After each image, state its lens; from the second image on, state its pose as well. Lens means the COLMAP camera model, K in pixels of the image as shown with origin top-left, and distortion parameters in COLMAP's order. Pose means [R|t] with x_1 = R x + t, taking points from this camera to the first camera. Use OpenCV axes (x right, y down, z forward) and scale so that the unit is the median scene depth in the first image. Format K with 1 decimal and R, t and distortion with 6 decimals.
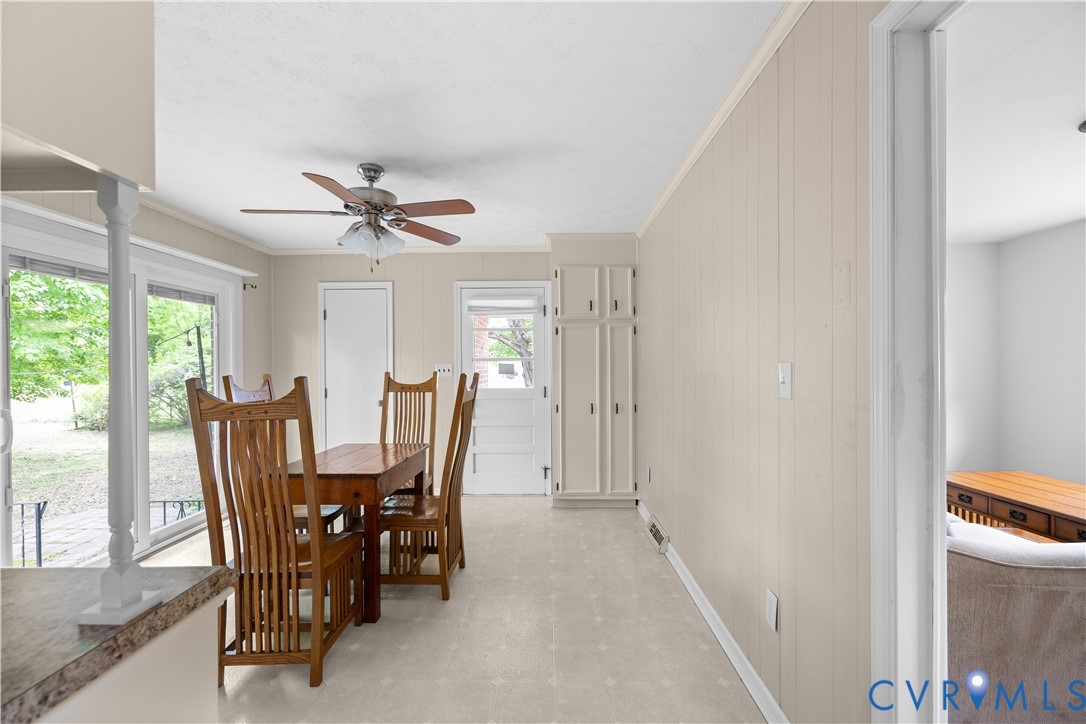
lens RADIAL K [[467.1, 0, 541.9], [0, 467.1, 363.0], [0, 0, 1]] dist [0.001338, 0.001294]
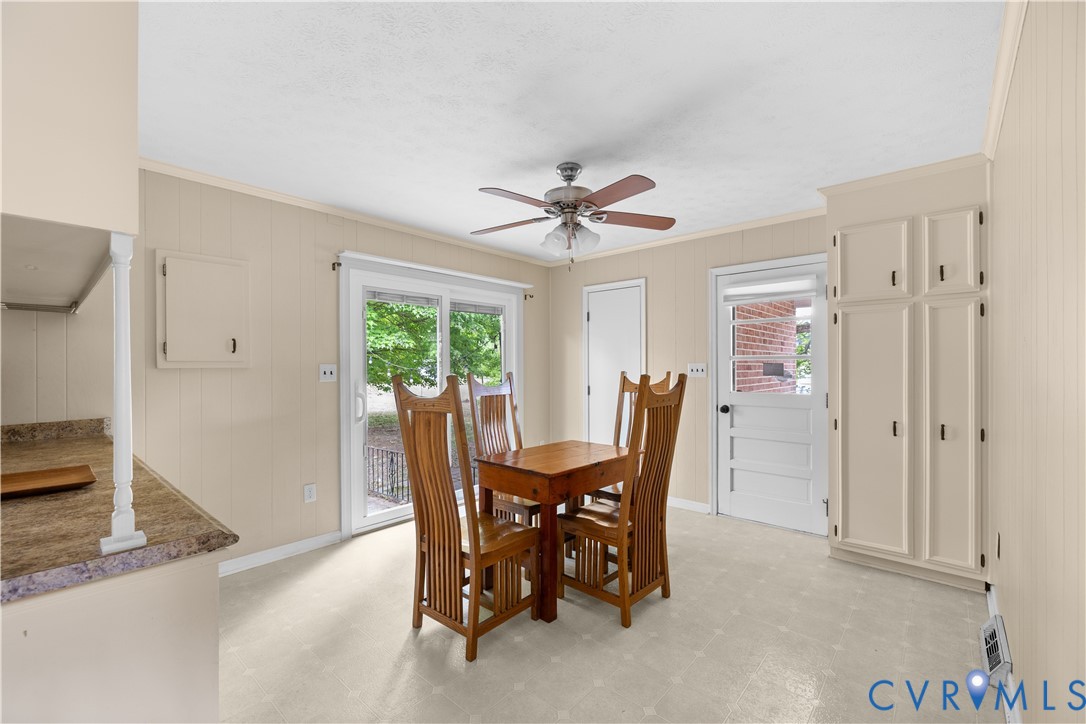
lens RADIAL K [[467.1, 0, 544.4], [0, 467.1, 363.6], [0, 0, 1]] dist [0.001338, 0.001294]
pose [[0.750163, 0.002368, -0.661249, 0.228108], [0.000859, 0.999989, 0.004555, -0.001962], [0.661253, -0.003985, 0.750152, 0.191450]]
